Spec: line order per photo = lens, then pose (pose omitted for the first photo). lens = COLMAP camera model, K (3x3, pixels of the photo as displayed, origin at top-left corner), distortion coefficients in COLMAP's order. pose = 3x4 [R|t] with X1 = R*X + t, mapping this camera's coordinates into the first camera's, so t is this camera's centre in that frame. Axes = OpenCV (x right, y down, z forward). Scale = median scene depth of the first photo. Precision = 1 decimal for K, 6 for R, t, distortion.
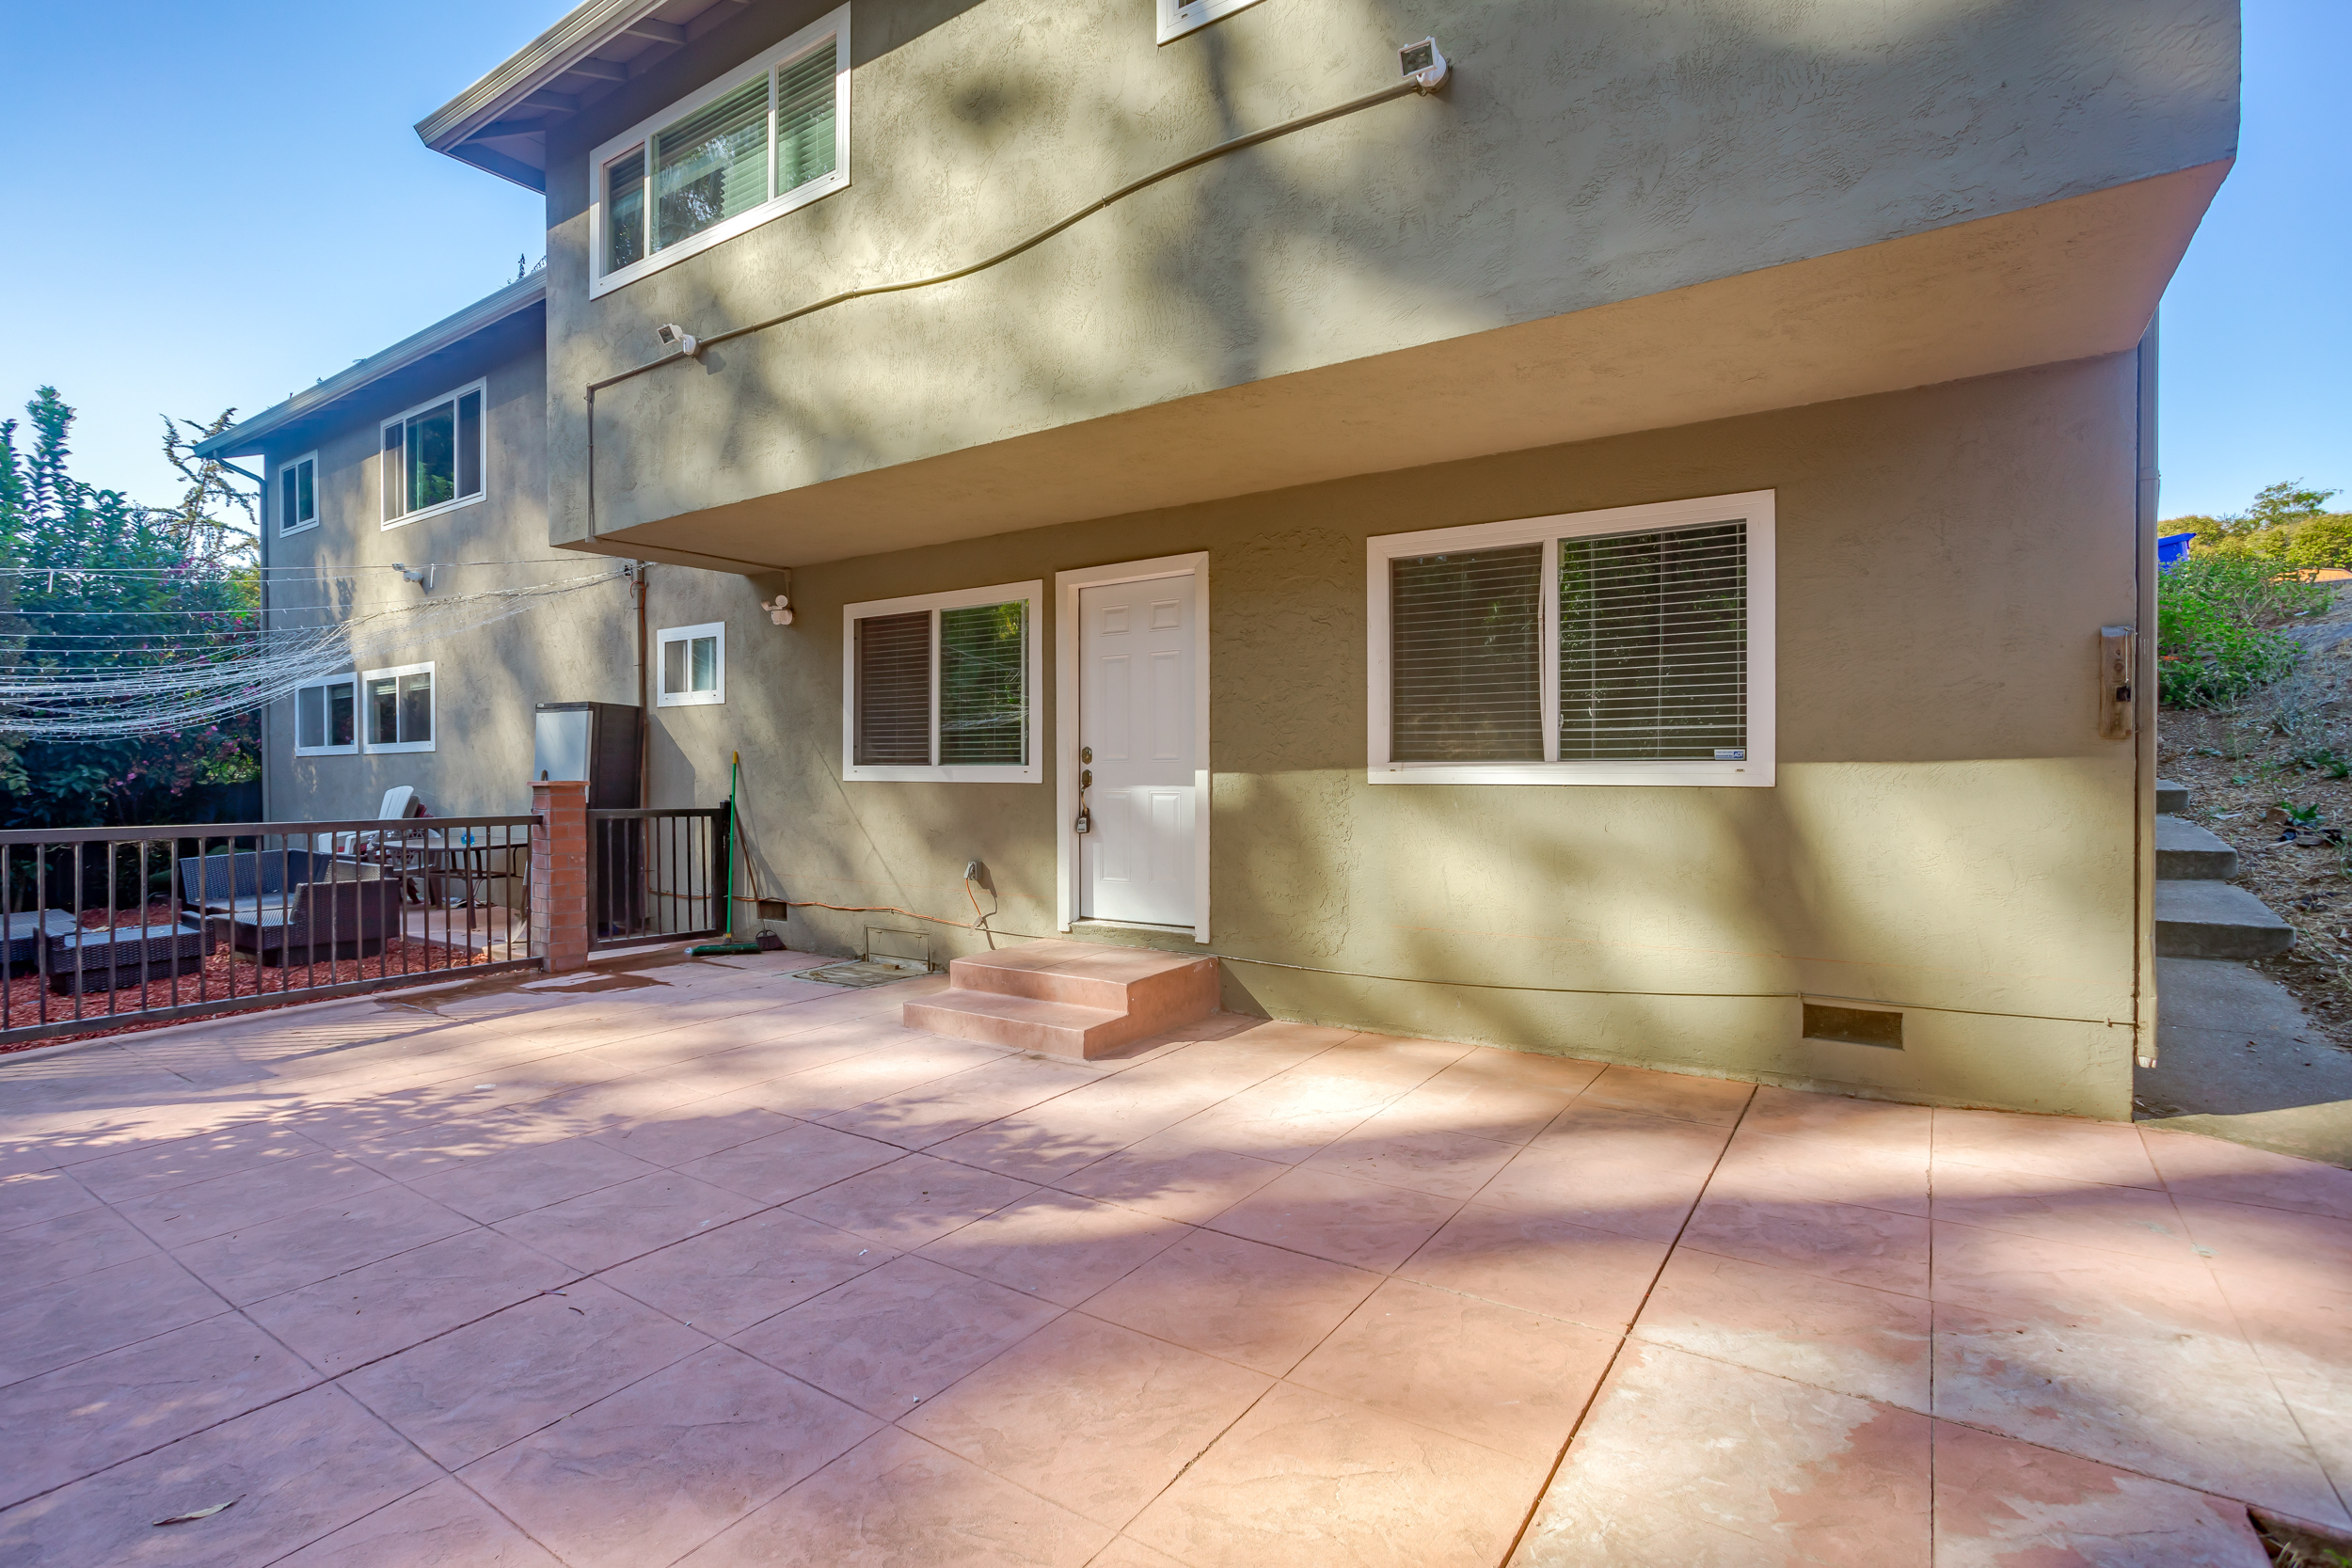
lens RADIAL K [[1145.3, 0, 1157.8], [0, 1145.3, 761.0], [0, 0, 1]] dist [-0.047811, 0.029477]
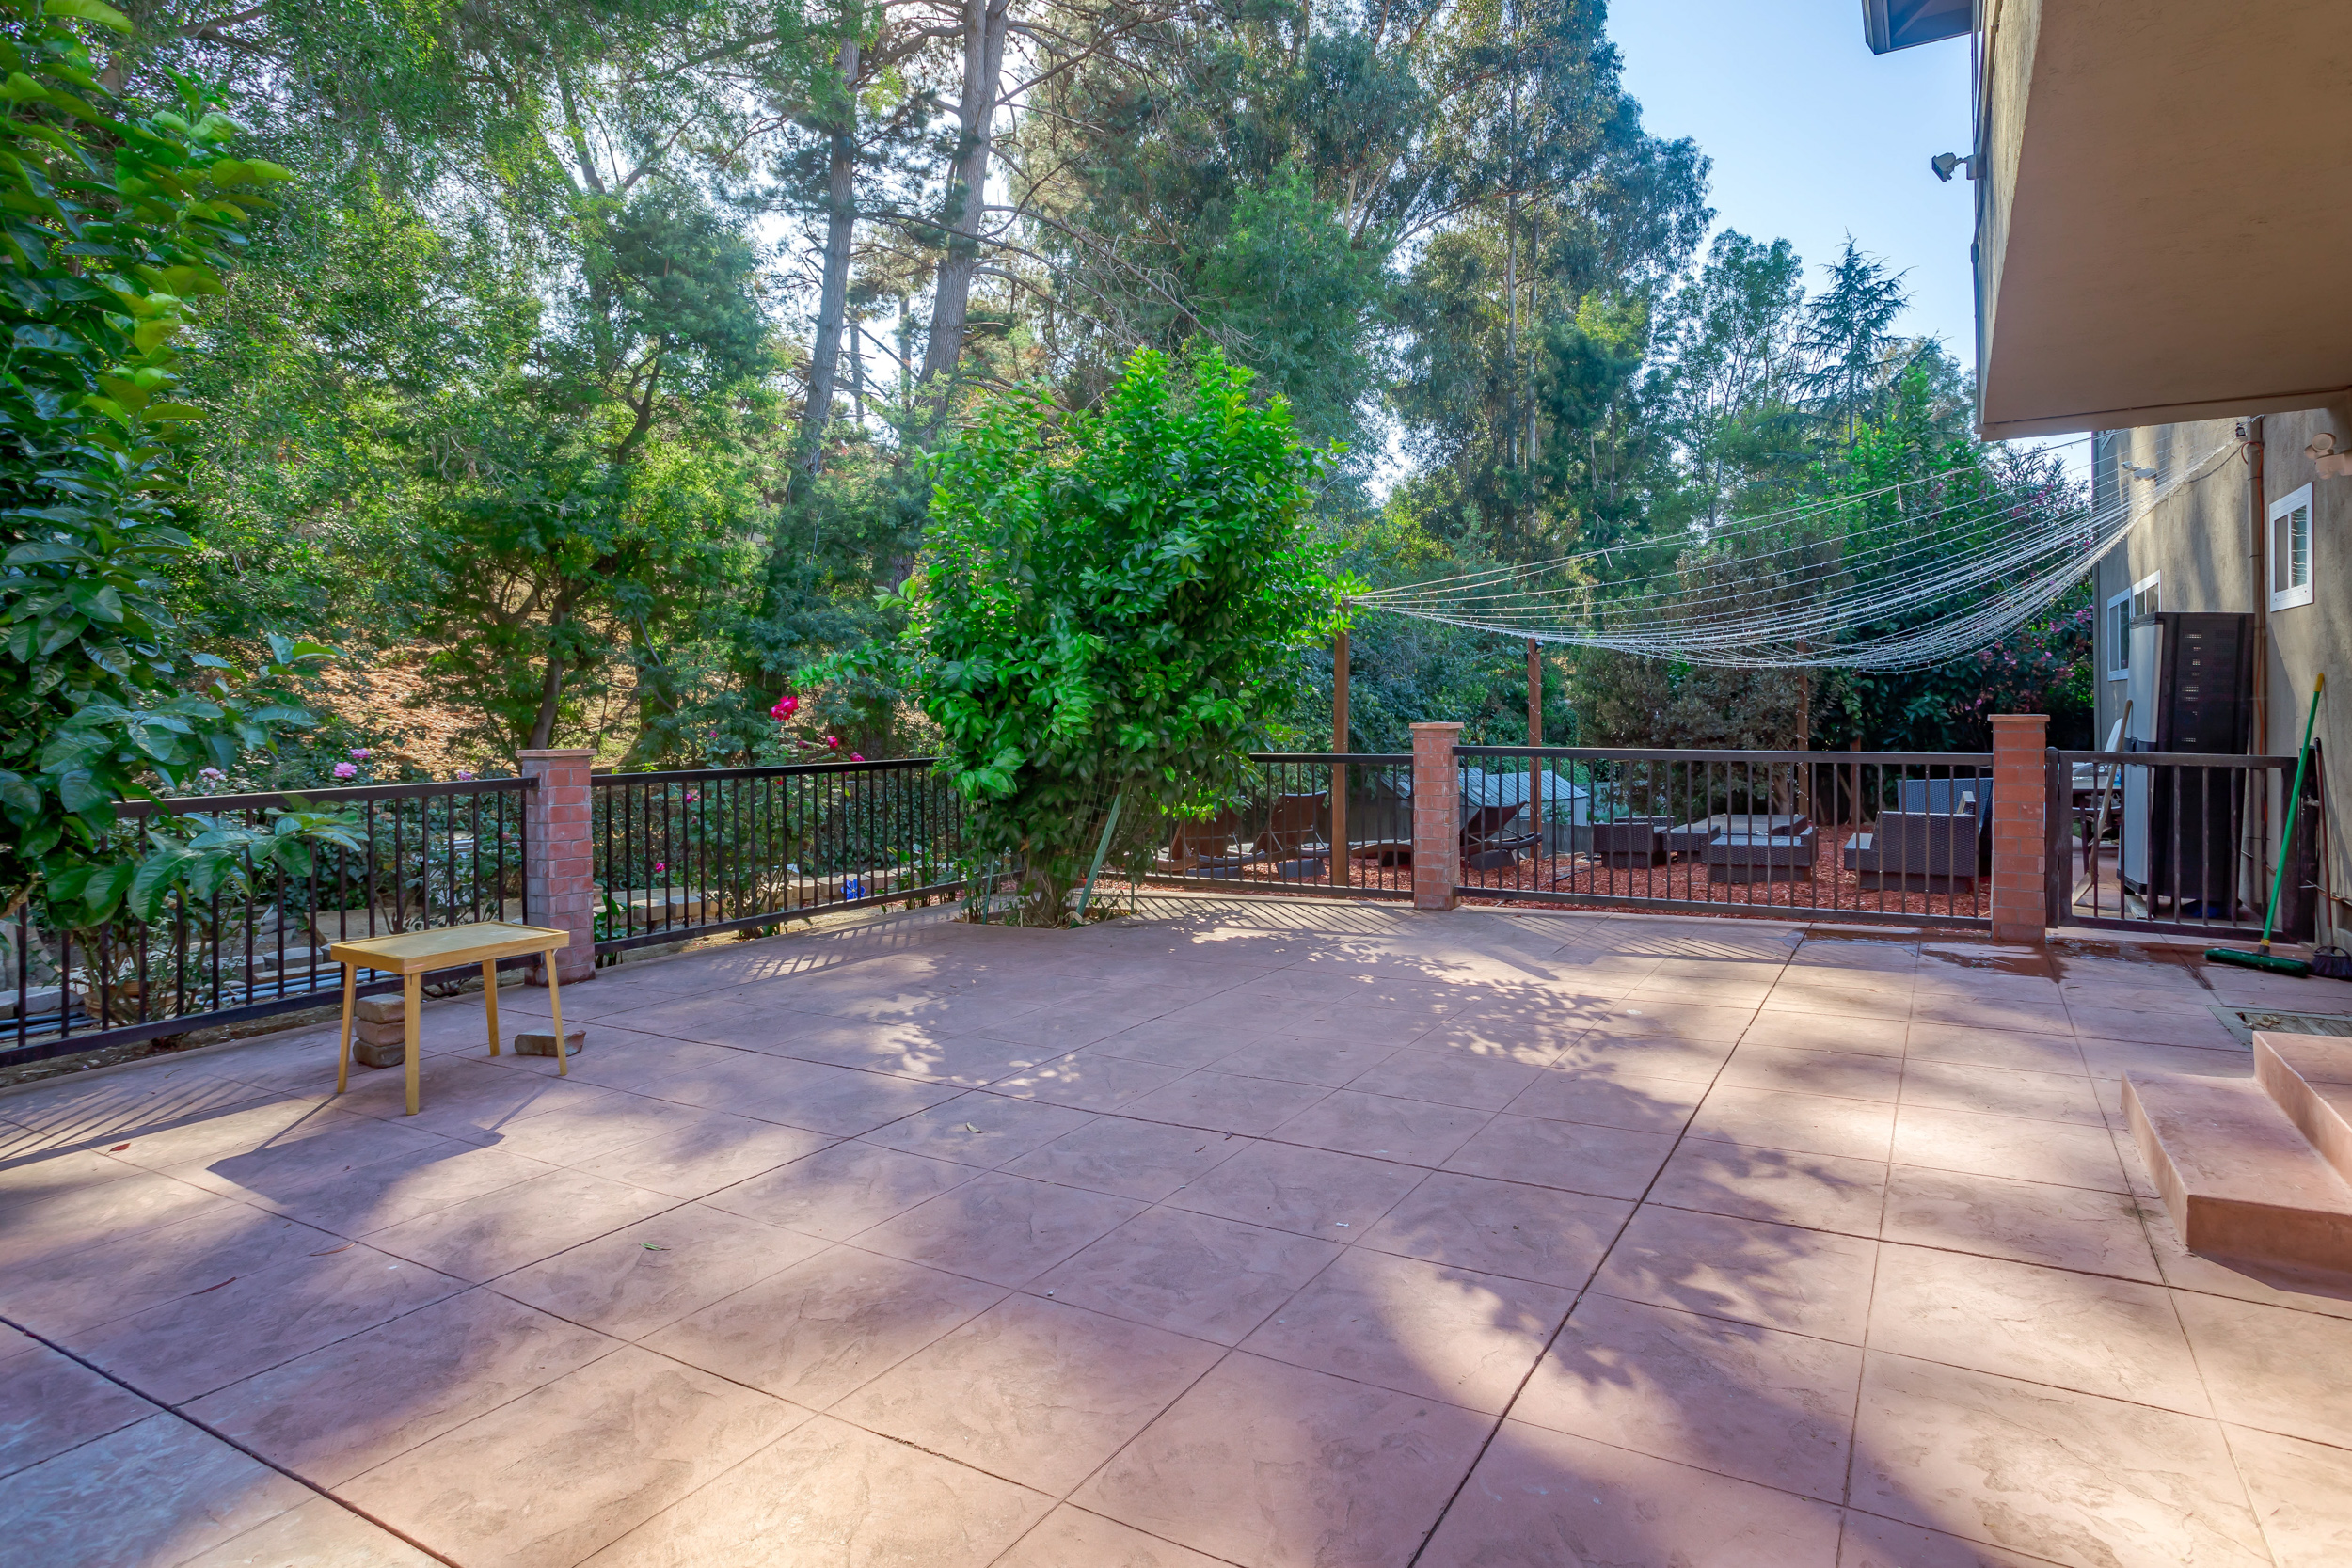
lens RADIAL K [[1145.3, 0, 1157.8], [0, 1145.3, 761.0], [0, 0, 1]] dist [-0.047811, 0.029477]
pose [[0.100573, 0.048996, -0.993722, 0.555836], [0.018793, 0.998515, 0.051134, -0.013523], [0.994752, -0.023818, 0.099503, 0.624569]]
